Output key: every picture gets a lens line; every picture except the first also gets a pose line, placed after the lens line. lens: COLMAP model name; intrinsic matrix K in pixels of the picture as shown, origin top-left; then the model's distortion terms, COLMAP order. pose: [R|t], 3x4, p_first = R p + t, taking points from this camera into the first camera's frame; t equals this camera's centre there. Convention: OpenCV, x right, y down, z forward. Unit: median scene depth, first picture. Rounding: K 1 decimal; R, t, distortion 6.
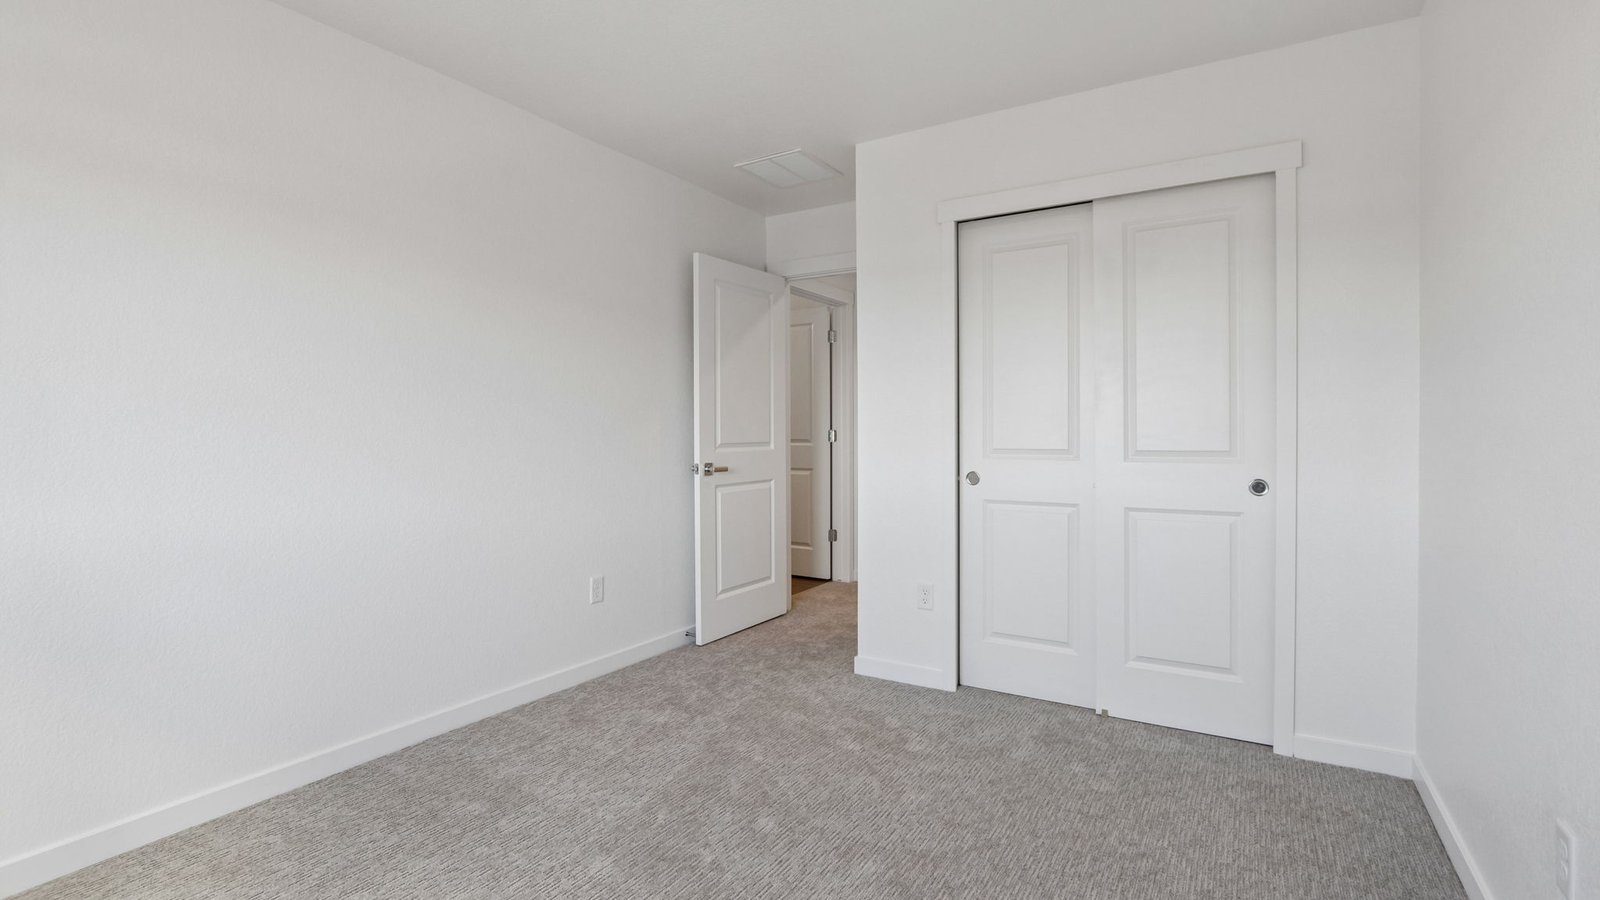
lens RADIAL K [[733.6, 0, 778.1], [0, 733.6, 431.9], [0, 0, 1]] dist [0.000947, 0.000735]
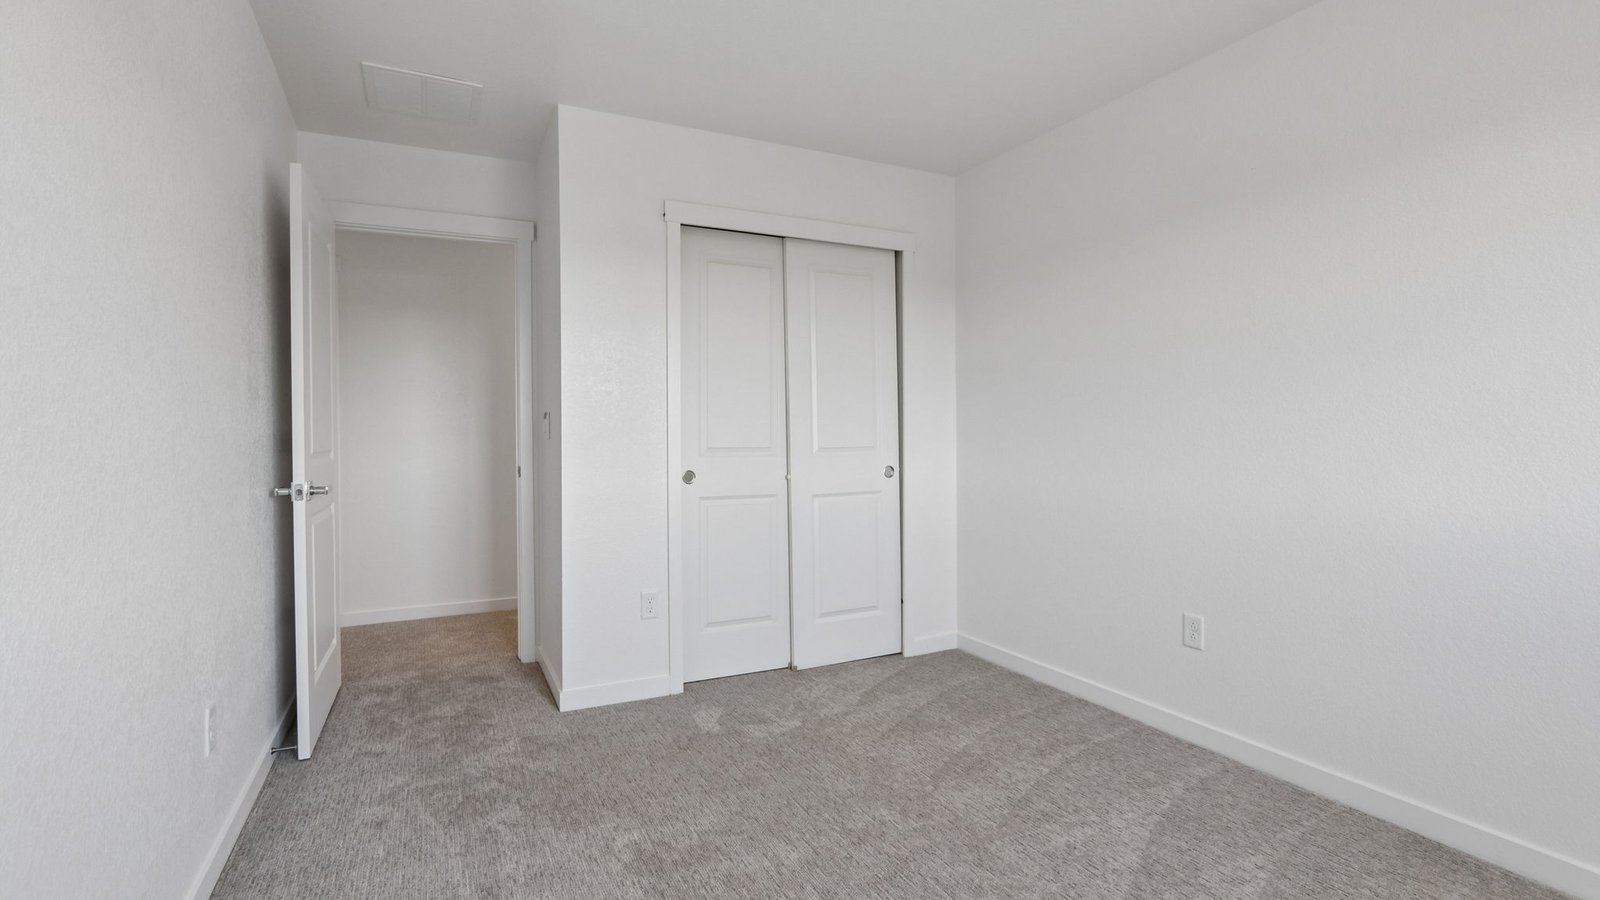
lens RADIAL K [[733.6, 0, 778.1], [0, 733.6, 431.9], [0, 0, 1]] dist [0.000947, 0.000735]
pose [[0.544646, -0.002412, 0.838662, -0.431797], [0.001326, 0.999997, 0.002015, -0.004950], [-0.838665, 0.000014, 0.544648, 0.274306]]
